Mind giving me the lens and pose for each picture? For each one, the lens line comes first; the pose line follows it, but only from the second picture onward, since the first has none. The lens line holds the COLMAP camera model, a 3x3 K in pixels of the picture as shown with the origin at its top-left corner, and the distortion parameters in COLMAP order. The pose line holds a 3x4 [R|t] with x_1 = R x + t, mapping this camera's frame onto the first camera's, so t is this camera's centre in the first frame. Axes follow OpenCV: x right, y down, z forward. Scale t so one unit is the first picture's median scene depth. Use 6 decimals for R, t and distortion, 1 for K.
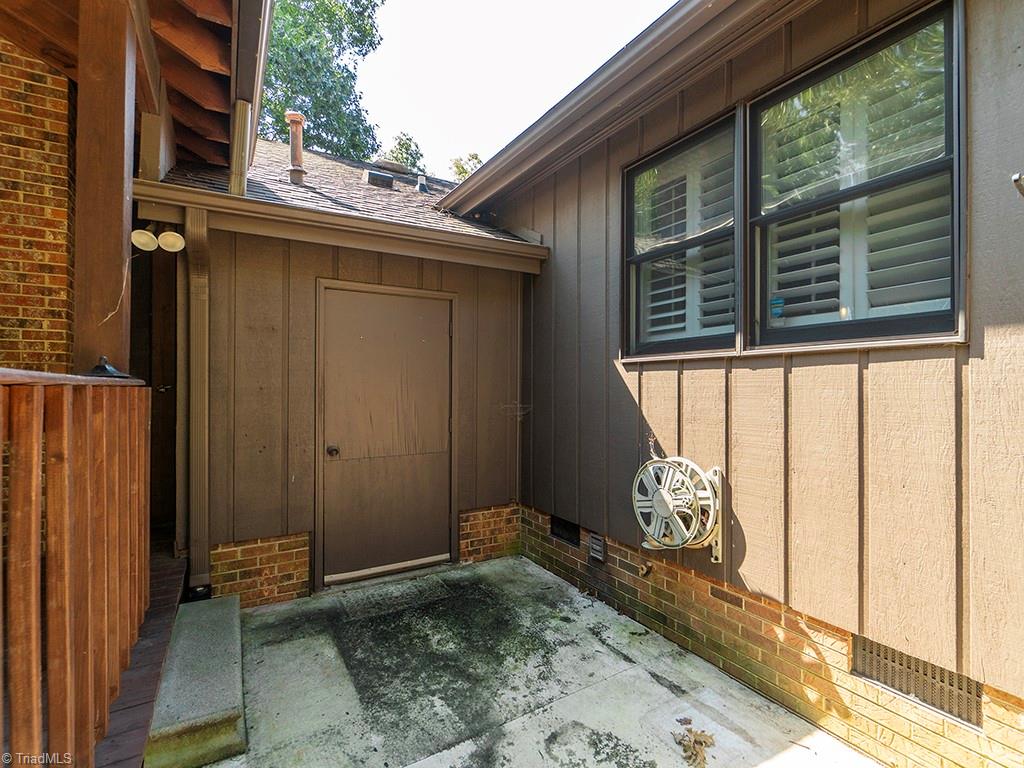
lens RADIAL K [[501.3, 0, 514.2], [0, 501.3, 386.0], [0, 0, 1]] dist [-0.002091, 0.000134]
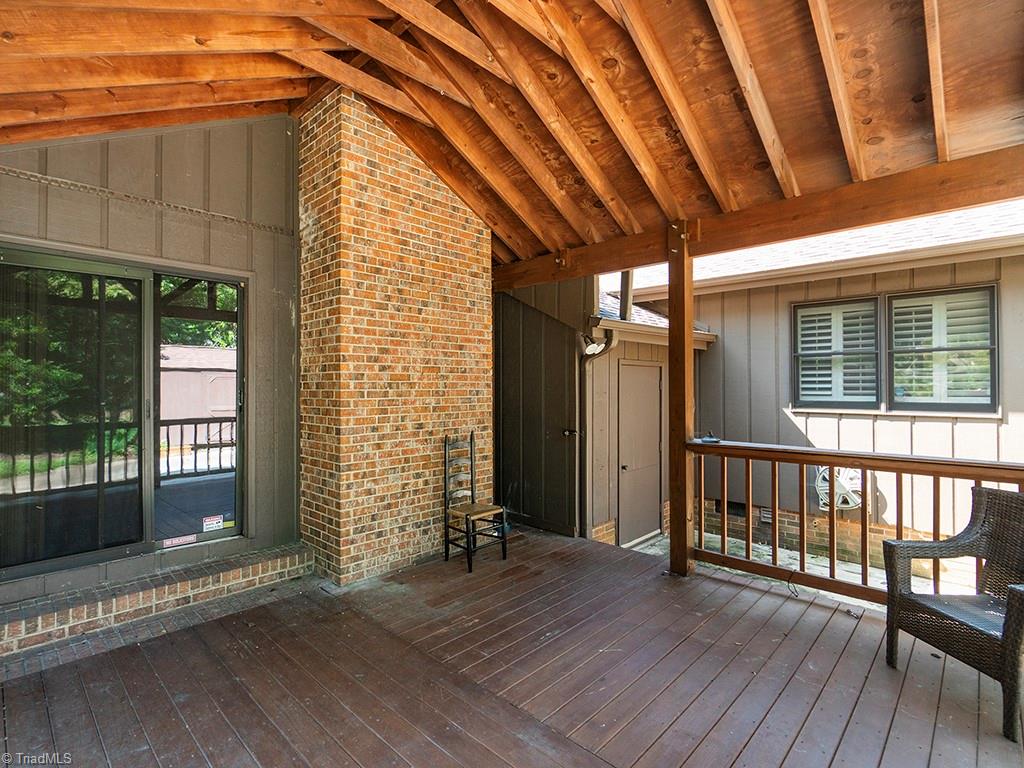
lens RADIAL K [[501.3, 0, 495.2], [0, 501.3, 383.7], [0, 0, 1]] dist [-0.002091, 0.000134]
pose [[0.967869, -0.002204, 0.251447, -1.598764], [0.003715, 0.999978, -0.005532, -0.176518], [-0.251429, 0.006289, 0.967855, -0.609000]]
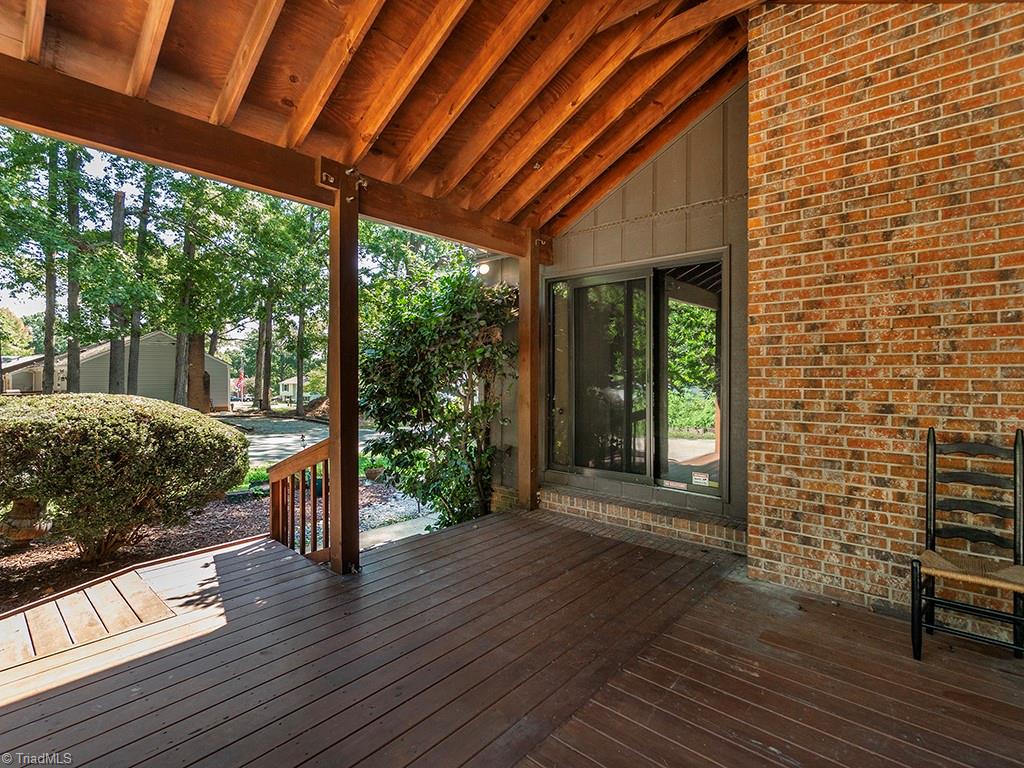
lens RADIAL K [[501.3, 0, 505.0], [0, 501.3, 373.7], [0, 0, 1]] dist [-0.002091, 0.000134]
pose [[0.300200, 0.000503, -0.953876, -0.613045], [0.003711, 0.999992, 0.001695, -0.128031], [0.953869, -0.004048, 0.300196, -0.066094]]
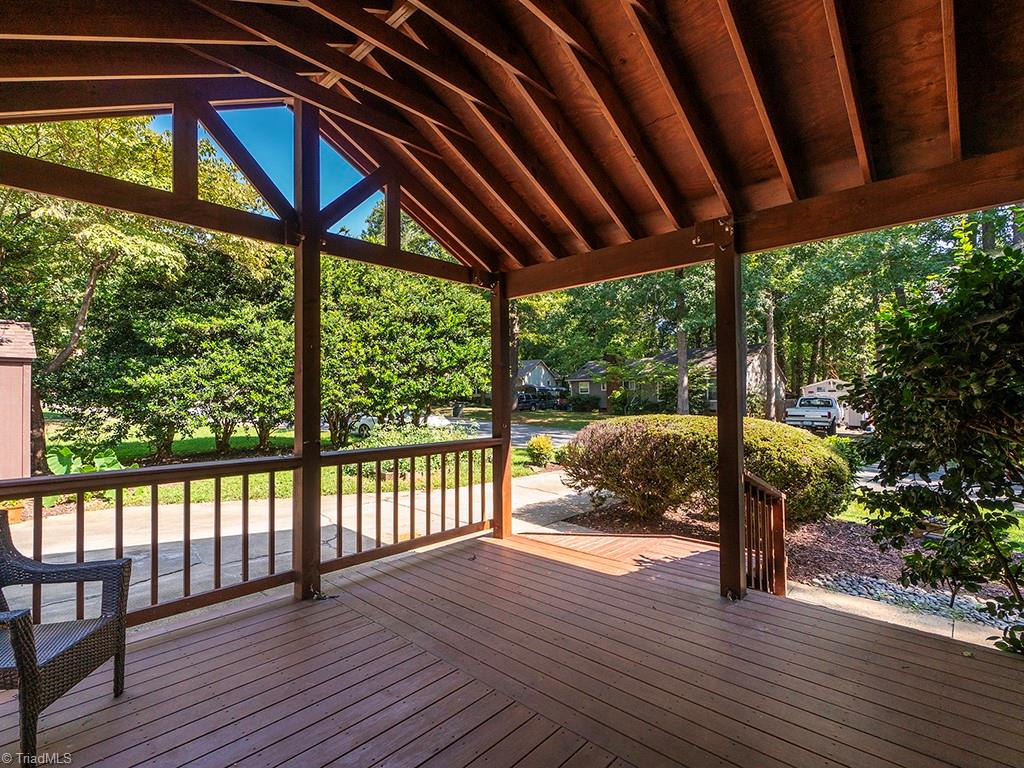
lens RADIAL K [[501.3, 0, 507.0], [0, 501.3, 390.0], [0, 0, 1]] dist [-0.002091, 0.000134]
pose [[-0.960480, 0.005388, -0.278296, -1.026228], [0.009675, 0.999855, -0.014033, -0.169536], [0.278180, -0.016171, -0.960393, 1.148980]]
